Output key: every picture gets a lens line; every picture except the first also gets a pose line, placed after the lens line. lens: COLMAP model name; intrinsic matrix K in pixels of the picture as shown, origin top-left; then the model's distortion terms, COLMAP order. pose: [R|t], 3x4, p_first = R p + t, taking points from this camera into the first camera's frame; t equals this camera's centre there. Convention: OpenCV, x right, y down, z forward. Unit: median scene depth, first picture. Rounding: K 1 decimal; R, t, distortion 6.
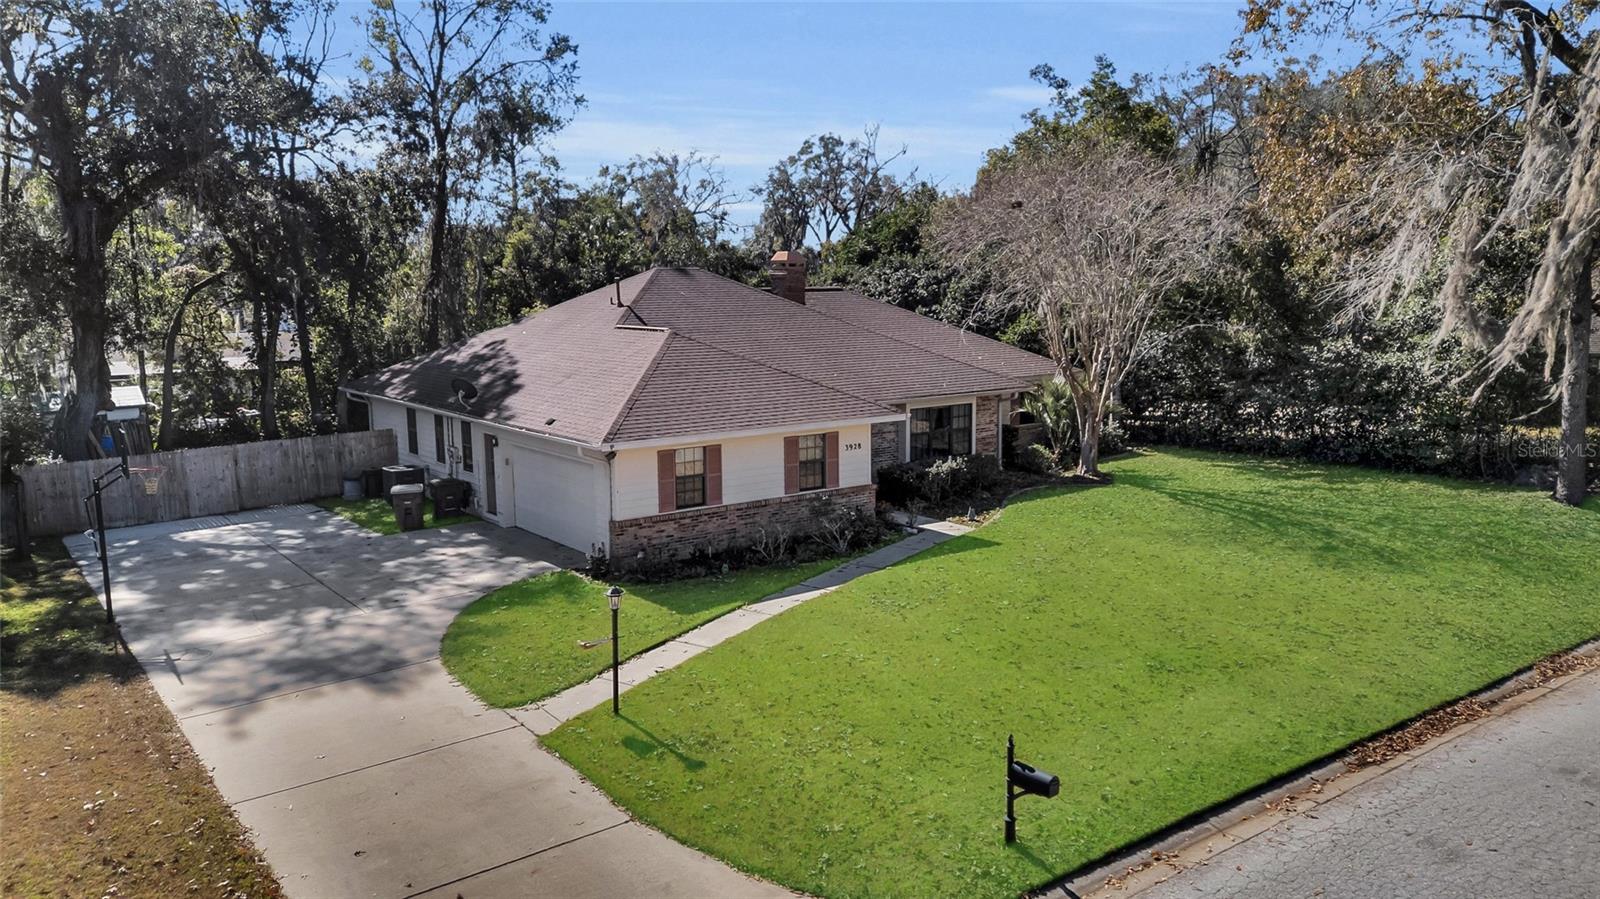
lens RADIAL K [[1153.2, 0, 800.0], [0, 1153.2, 449.5], [0, 0, 1]] dist [0.095591, -0.122806]
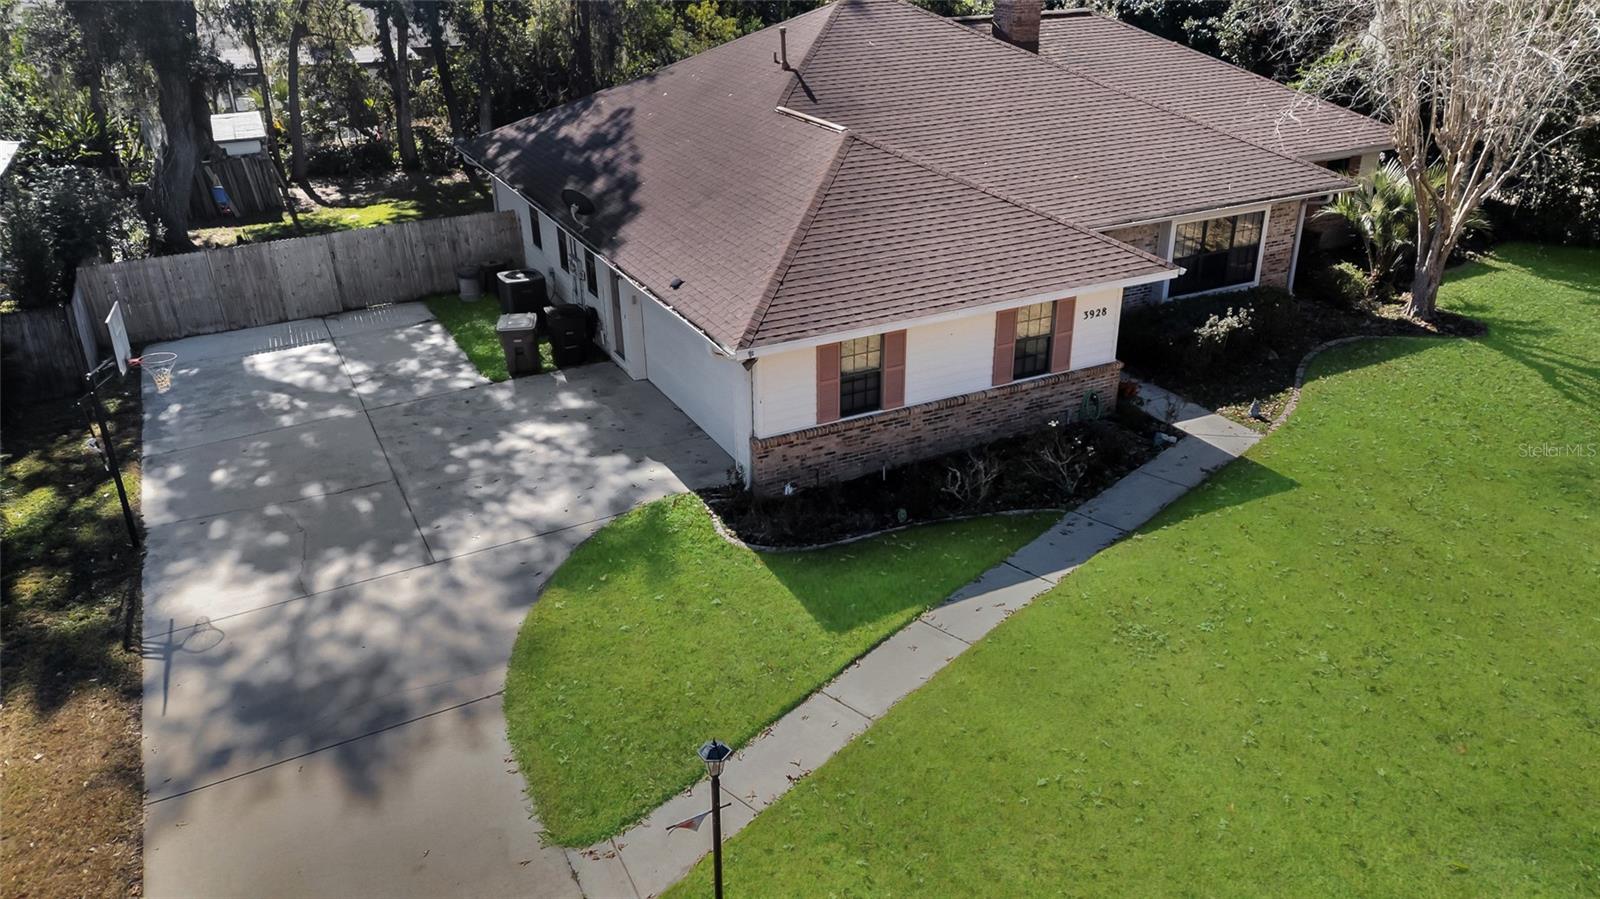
lens RADIAL K [[1153.2, 0, 800.0], [0, 1153.2, 449.5], [0, 0, 1]] dist [0.095591, -0.122806]
pose [[0.985506, 0.071018, -0.154057, -0.017458], [-0.022666, 0.955133, 0.295308, -0.136901], [0.168118, -0.287536, 0.942899, 0.282895]]
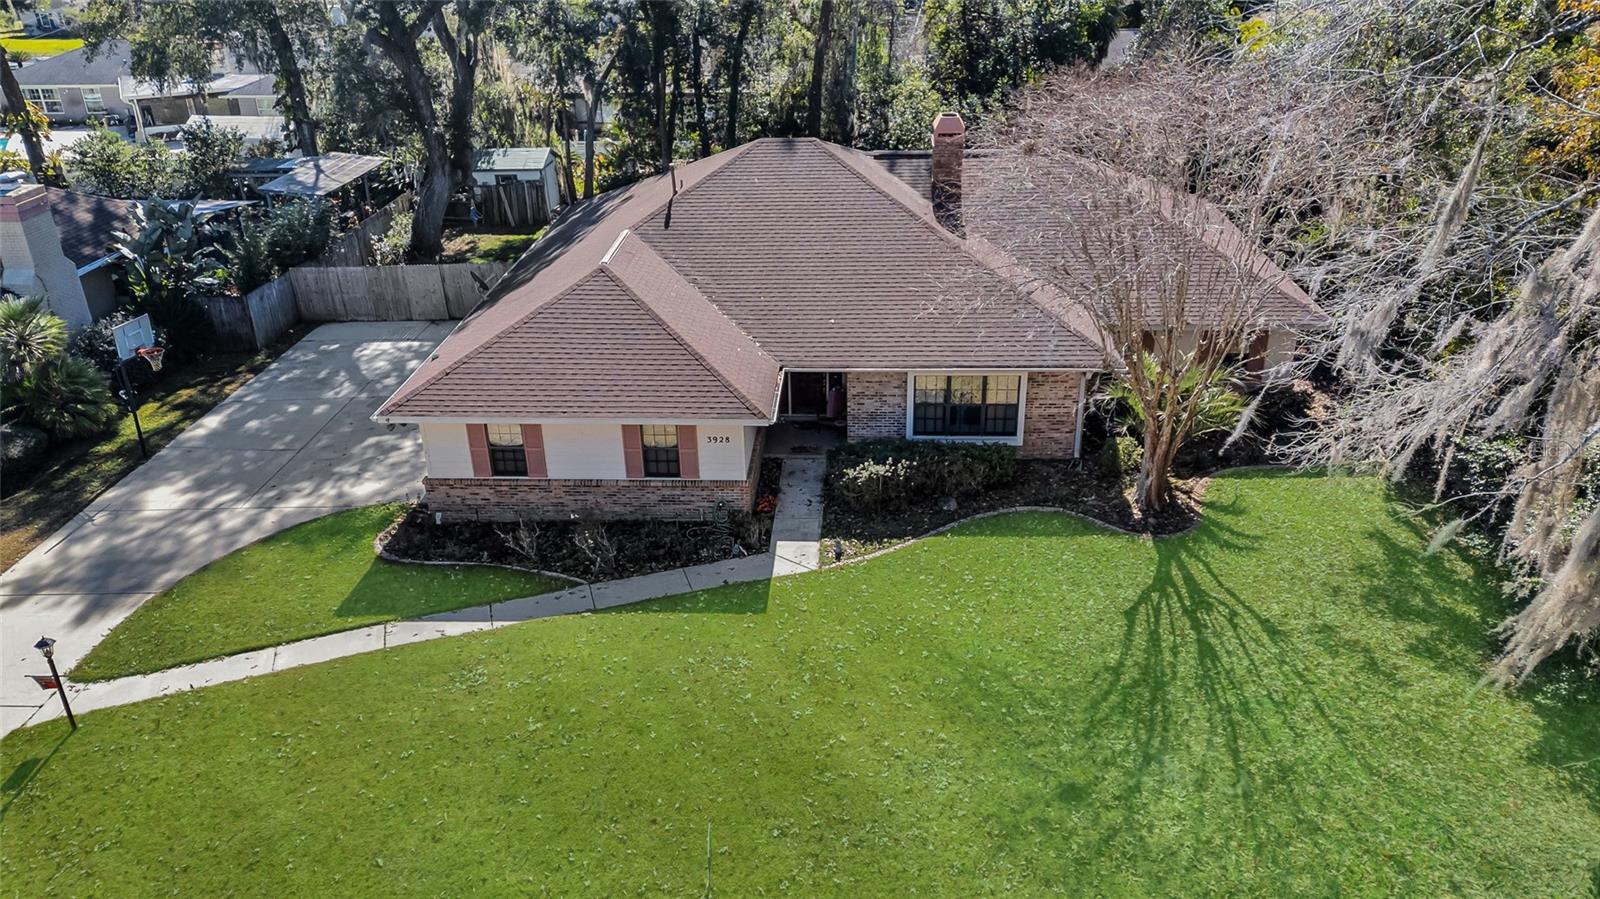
lens RADIAL K [[1153.2, 0, 800.0], [0, 1153.2, 449.5], [0, 0, 1]] dist [0.095591, -0.122806]
pose [[0.768175, 0.276199, -0.577599, 0.643162], [-0.079125, 0.936200, 0.342445, -0.321224], [0.635331, -0.217355, 0.741020, 0.399102]]
